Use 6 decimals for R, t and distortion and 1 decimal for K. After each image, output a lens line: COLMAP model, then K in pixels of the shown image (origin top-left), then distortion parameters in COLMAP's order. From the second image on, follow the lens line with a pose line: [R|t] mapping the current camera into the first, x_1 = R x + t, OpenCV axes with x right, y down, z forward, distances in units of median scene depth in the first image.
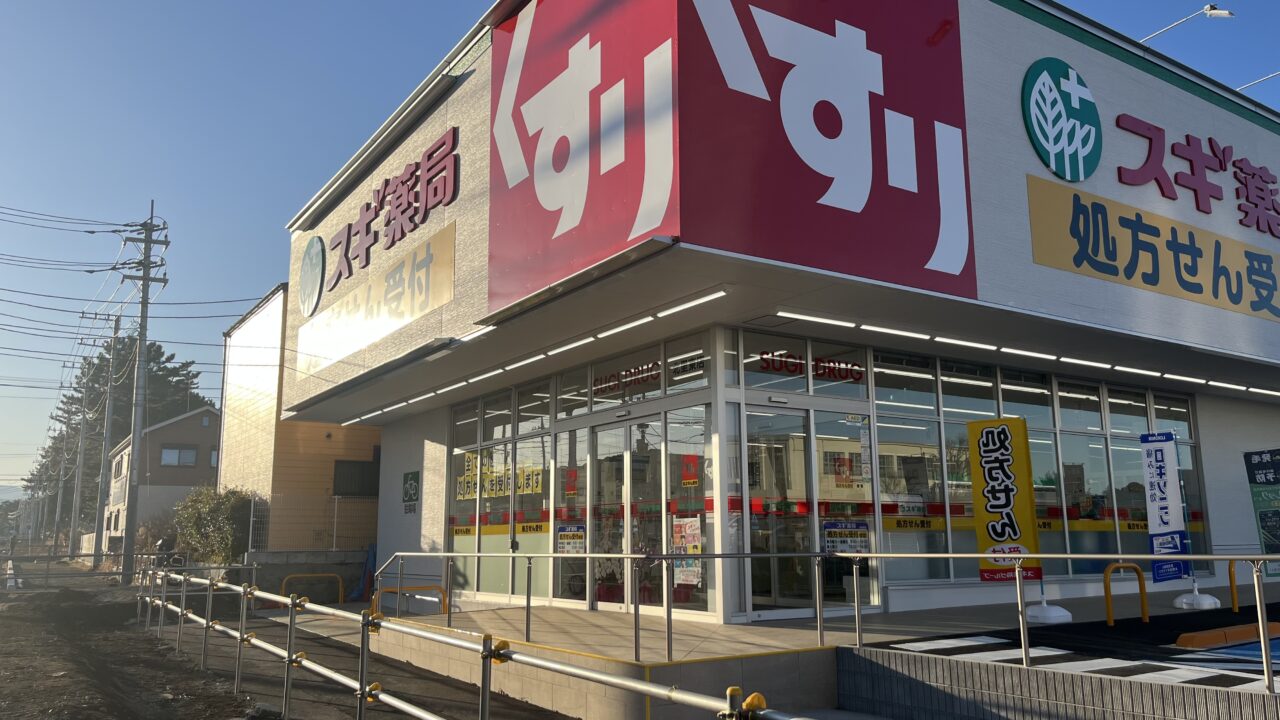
lens RADIAL K [[970.4, 0, 637.3], [0, 970.4, 360.6], [0, 0, 1]] dist [0.050842, -0.066884]
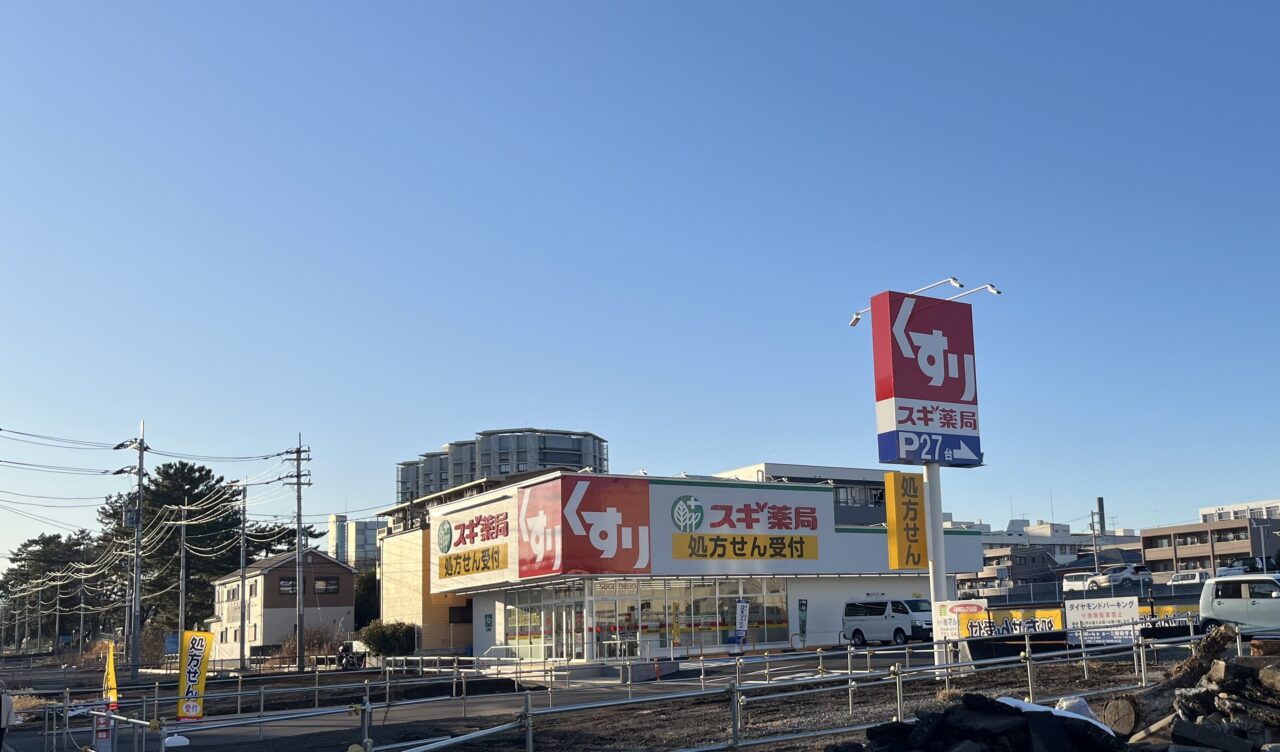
lens RADIAL K [[1092.7, 0, 798.6], [0, 1092.7, 466.1], [0, 0, 1]] dist [0.074629, -0.011380]
pose [[0.995513, -0.026508, 0.090831, 0.464496], [0.022578, 0.998775, 0.044026, -0.557811], [-0.091887, -0.041777, 0.994893, -2.788256]]
